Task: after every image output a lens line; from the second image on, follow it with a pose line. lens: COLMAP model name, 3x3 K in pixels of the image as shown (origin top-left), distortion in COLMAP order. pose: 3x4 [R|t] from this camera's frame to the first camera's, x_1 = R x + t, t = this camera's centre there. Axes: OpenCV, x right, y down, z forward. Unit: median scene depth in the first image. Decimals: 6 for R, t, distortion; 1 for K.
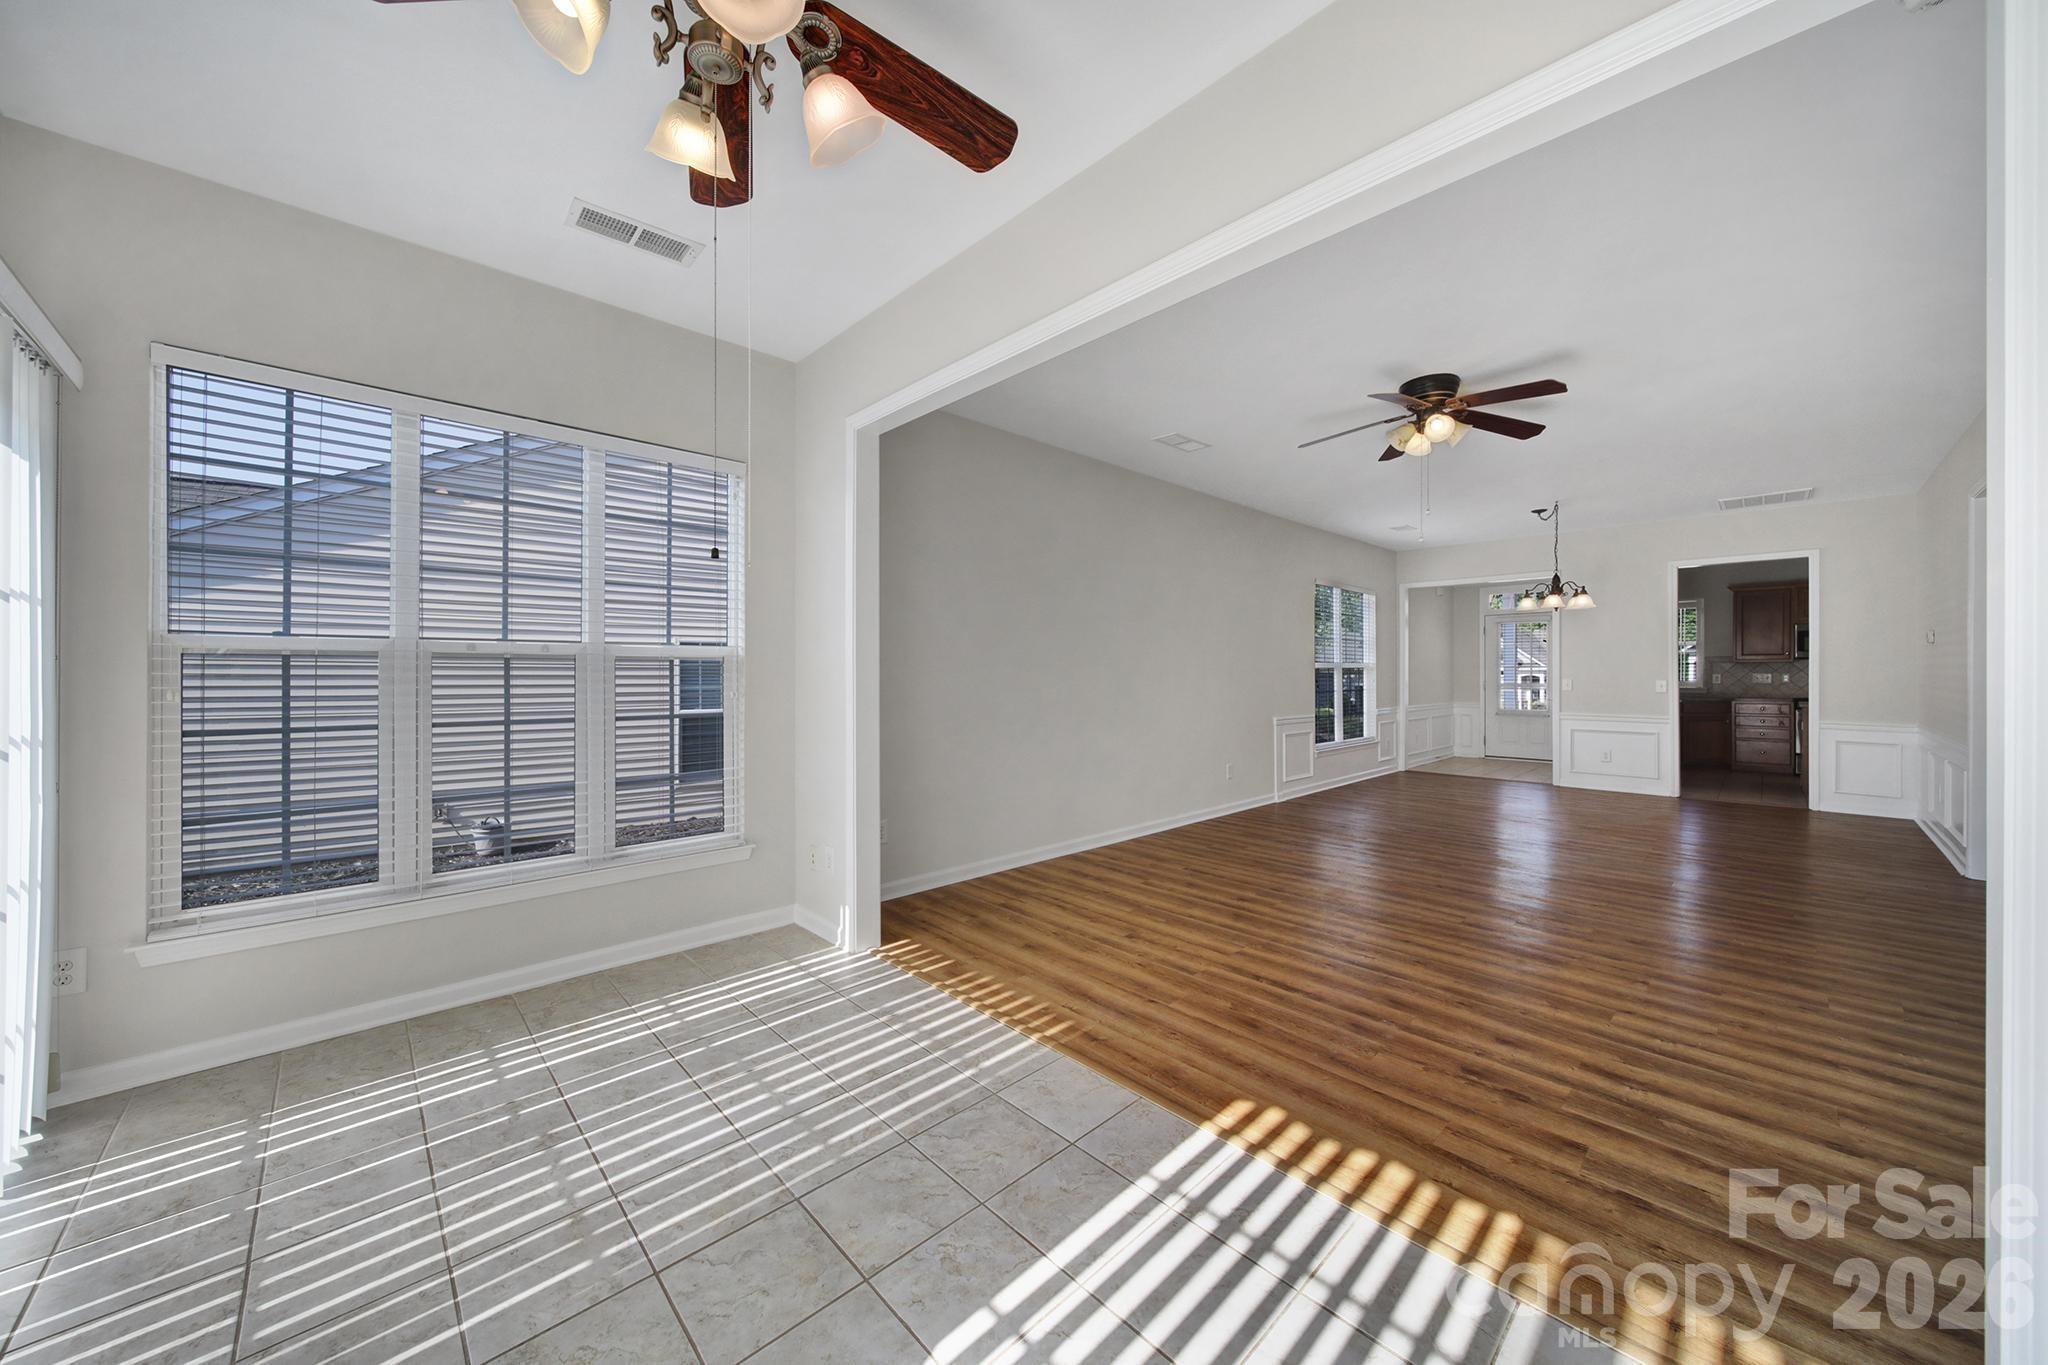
lens RADIAL K [[721.7, 0, 1009.0], [0, 721.7, 676.0], [0, 0, 1]] dist [-0.004144, -0.000967]
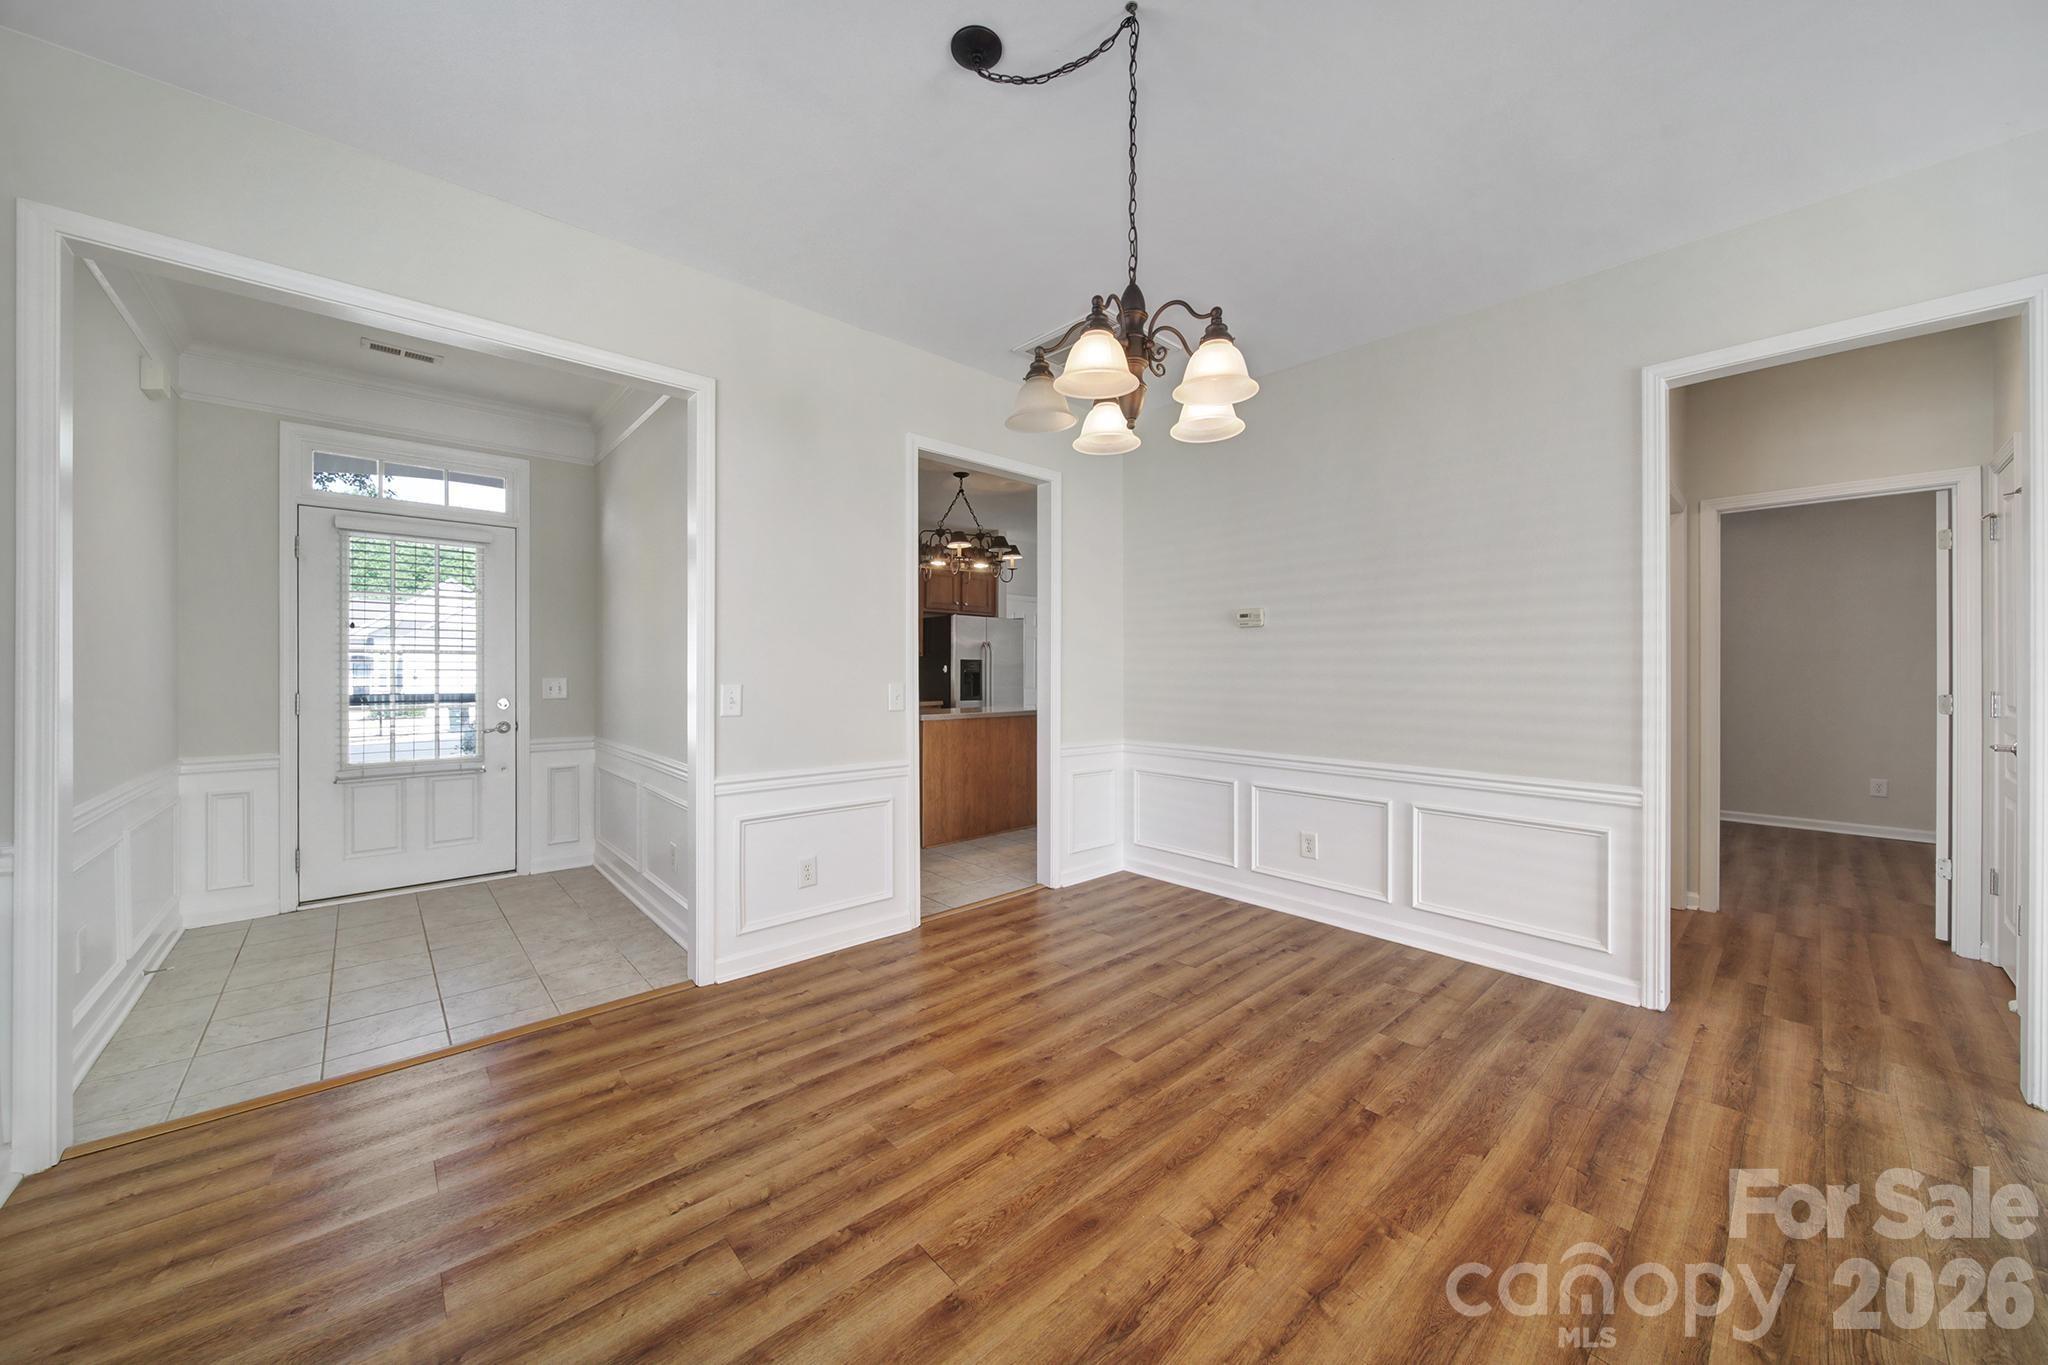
lens RADIAL K [[721.7, 0, 1021.3], [0, 721.7, 682.3], [0, 0, 1]] dist [-0.004144, -0.000967]
pose [[0.006648, -0.019911, 0.999780, 1.251302], [0.004493, 0.999792, 0.019881, -0.010526], [-0.999968, 0.004360, 0.006736, 2.575213]]
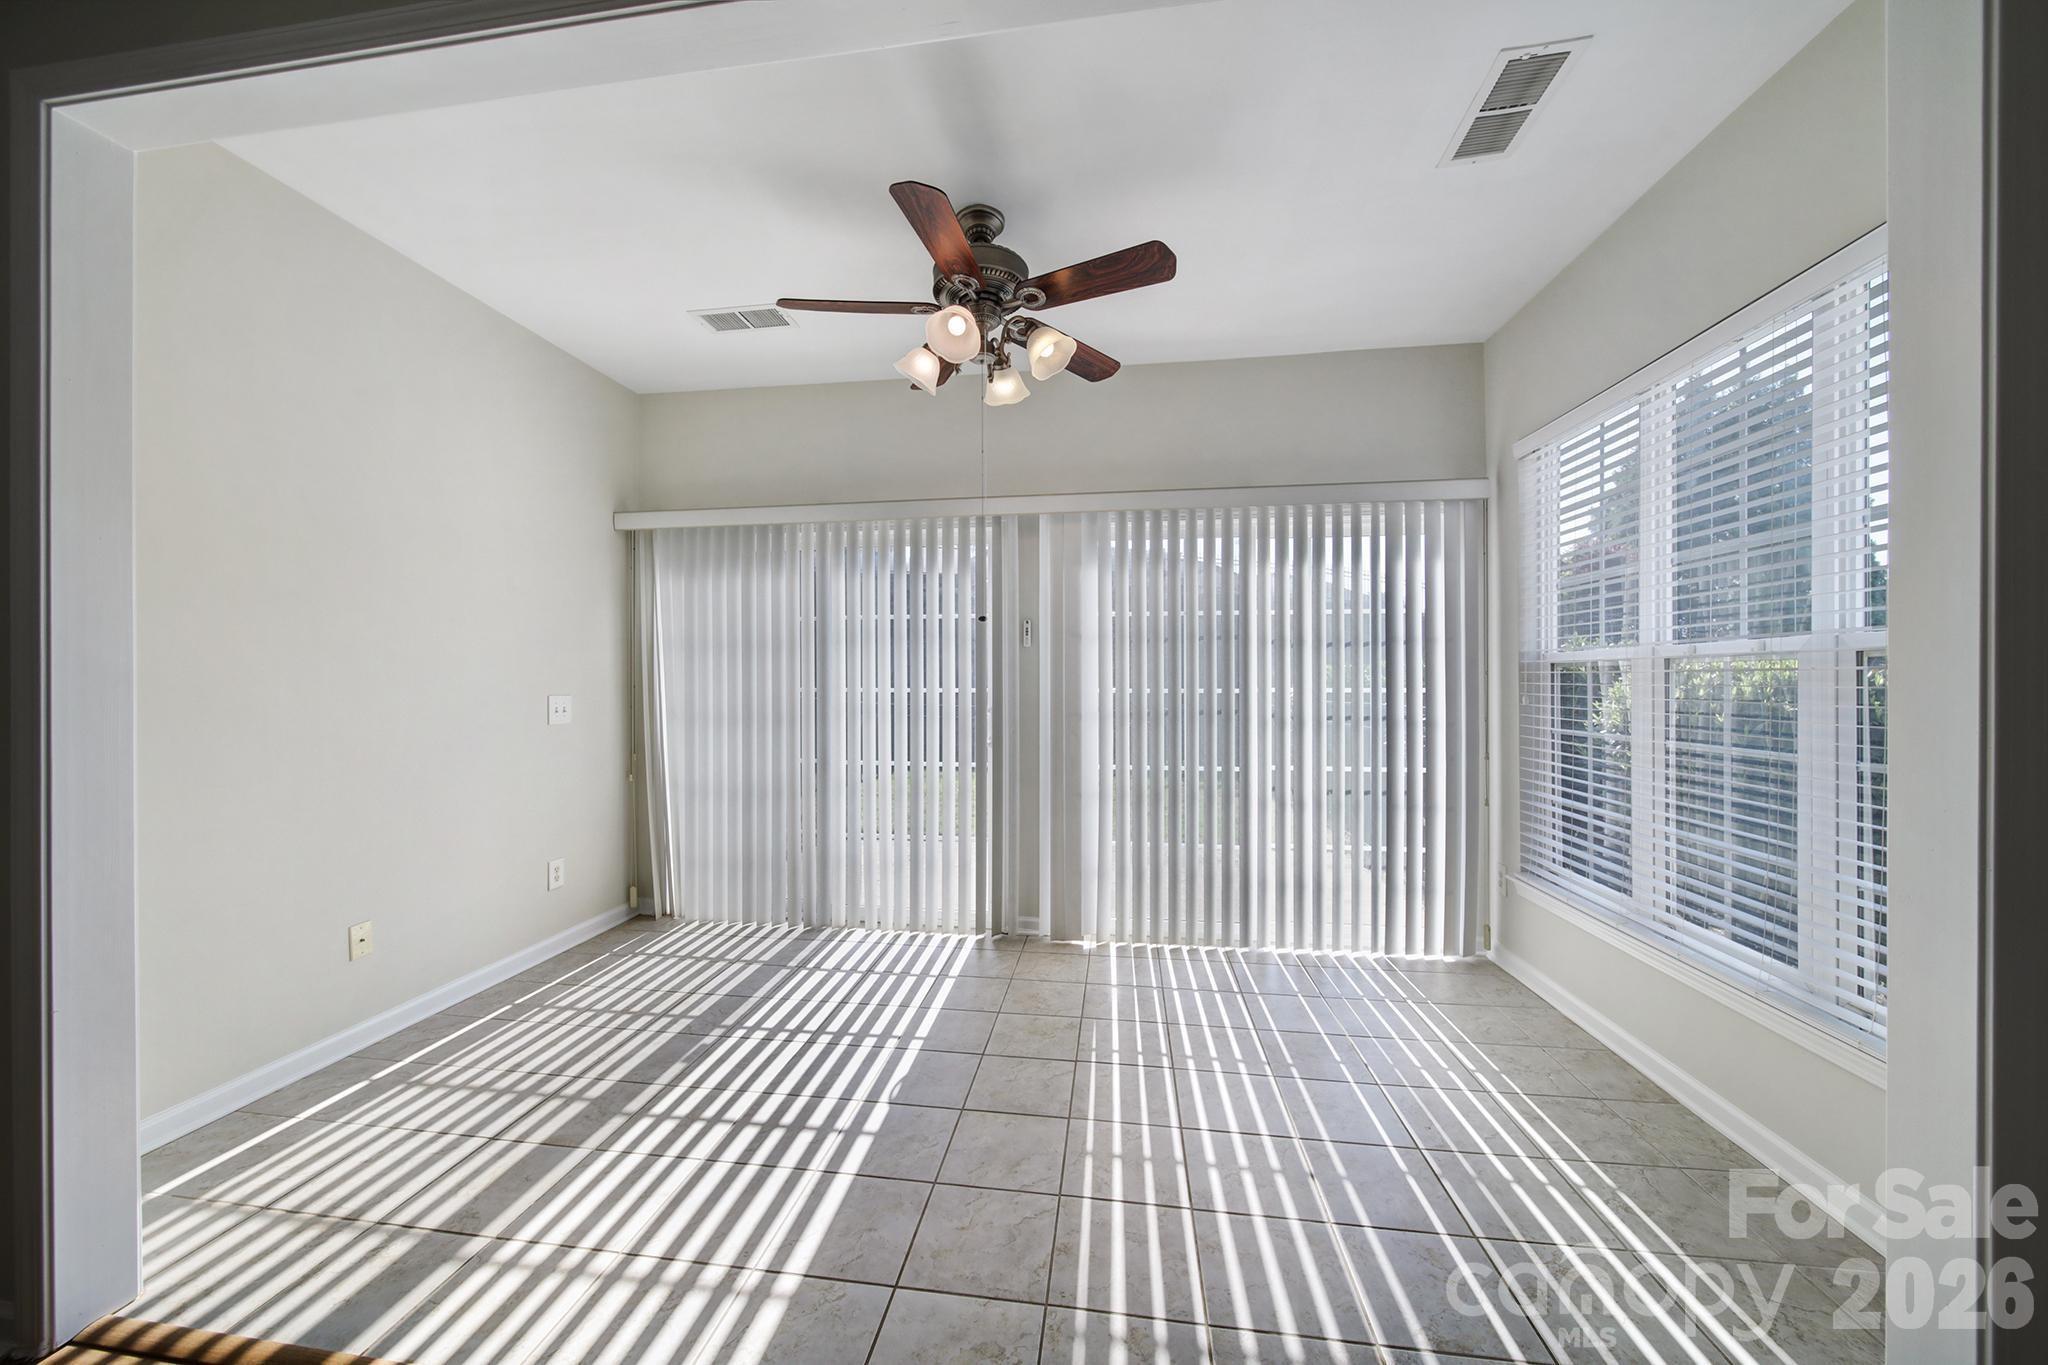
lens RADIAL K [[721.7, 0, 1015.5], [0, 721.7, 674.8], [0, 0, 1]] dist [-0.004144, -0.000967]
pose [[-0.780196, -0.010757, -0.625442, 0.347771], [-0.005197, 0.999929, -0.010716, 0.004095], [0.625513, -0.005110, -0.780197, 1.231555]]
